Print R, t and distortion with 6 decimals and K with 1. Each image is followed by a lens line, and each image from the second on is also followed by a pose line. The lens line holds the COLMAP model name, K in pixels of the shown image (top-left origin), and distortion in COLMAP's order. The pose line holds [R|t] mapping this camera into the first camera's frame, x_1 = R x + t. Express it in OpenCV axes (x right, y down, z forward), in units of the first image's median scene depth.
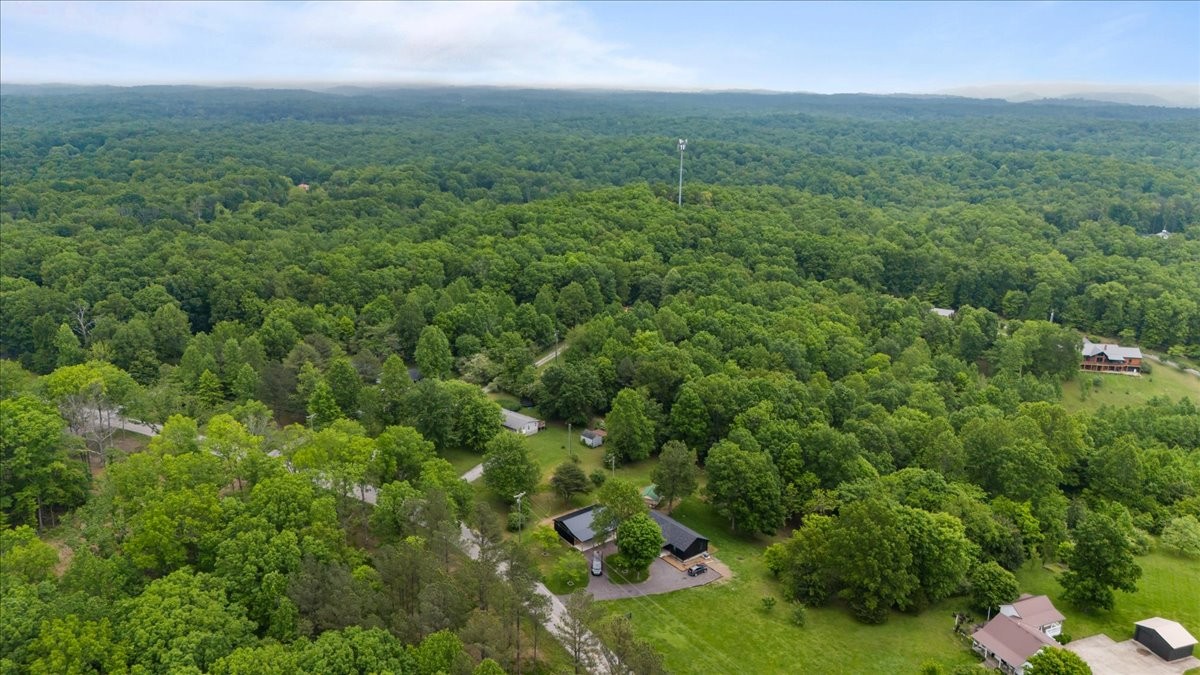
lens RADIAL K [[953.5, 0, 600.0], [0, 953.5, 337.5], [0, 0, 1]] dist [-0.003419, -0.002001]
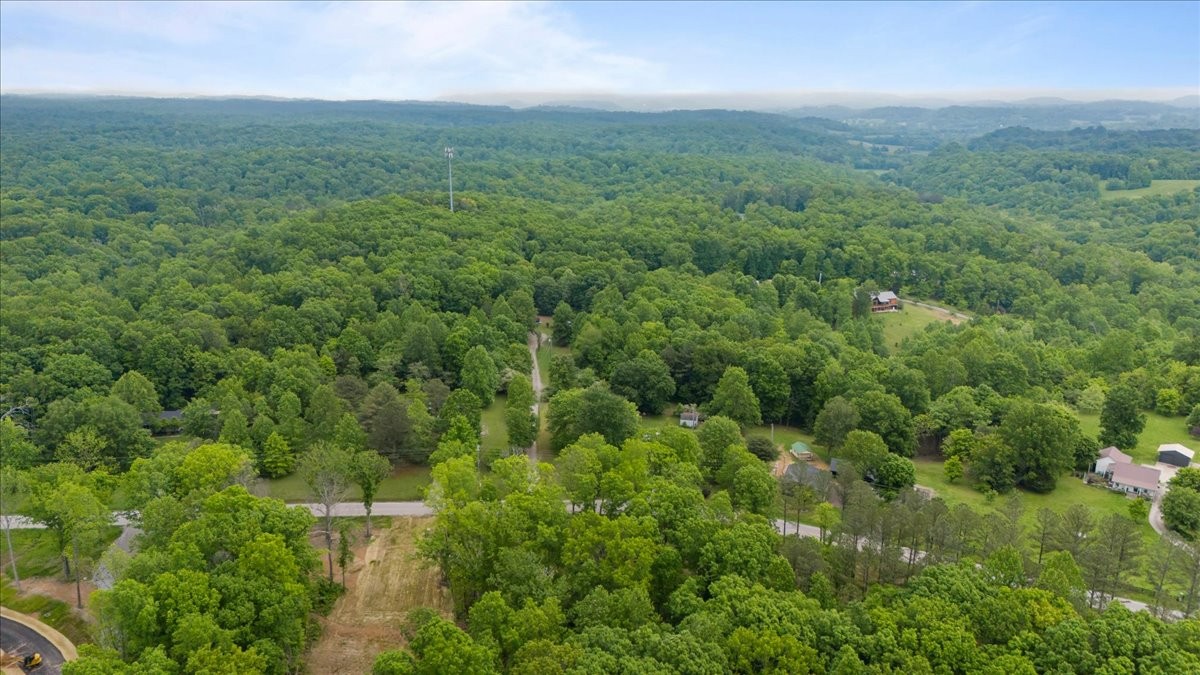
lens RADIAL K [[953.5, 0, 600.0], [0, 953.5, 337.5], [0, 0, 1]] dist [-0.003419, -0.002001]
pose [[0.803552, -0.138853, 0.578813, -0.389837], [0.141403, 0.989104, 0.040972, -0.026549], [-0.578195, 0.048922, 0.814431, 0.084445]]
